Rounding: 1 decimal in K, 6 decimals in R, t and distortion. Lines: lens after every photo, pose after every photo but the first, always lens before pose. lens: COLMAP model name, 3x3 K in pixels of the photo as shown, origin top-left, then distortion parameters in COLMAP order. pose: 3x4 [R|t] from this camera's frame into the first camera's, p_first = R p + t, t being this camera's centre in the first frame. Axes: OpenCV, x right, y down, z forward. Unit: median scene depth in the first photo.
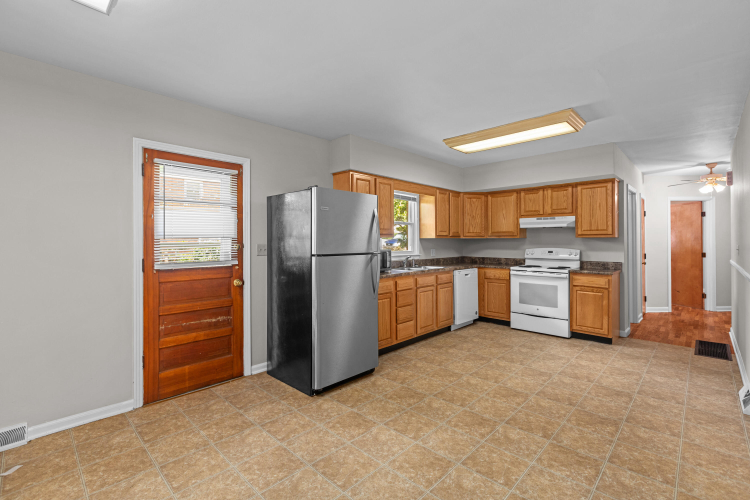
lens RADIAL K [[338.6, 0, 371.7], [0, 338.6, 239.9], [0, 0, 1]] dist [0.000912, -0.000069]
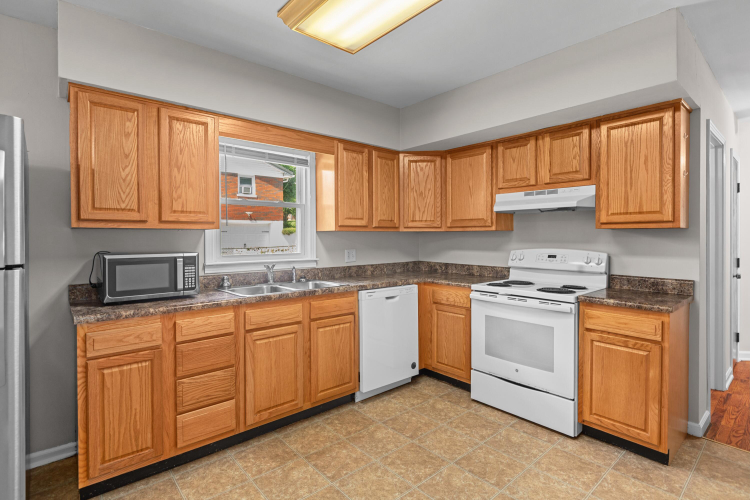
lens RADIAL K [[365.2, 0, 374.6], [0, 365.2, 239.6], [0, 0, 1]] dist [-0.003247, -0.001081]
pose [[0.996332, 0.000851, -0.085567, 0.322705], [0.000309, 0.999908, 0.013549, 0.001704], [0.085571, -0.013526, 0.996240, 0.437053]]
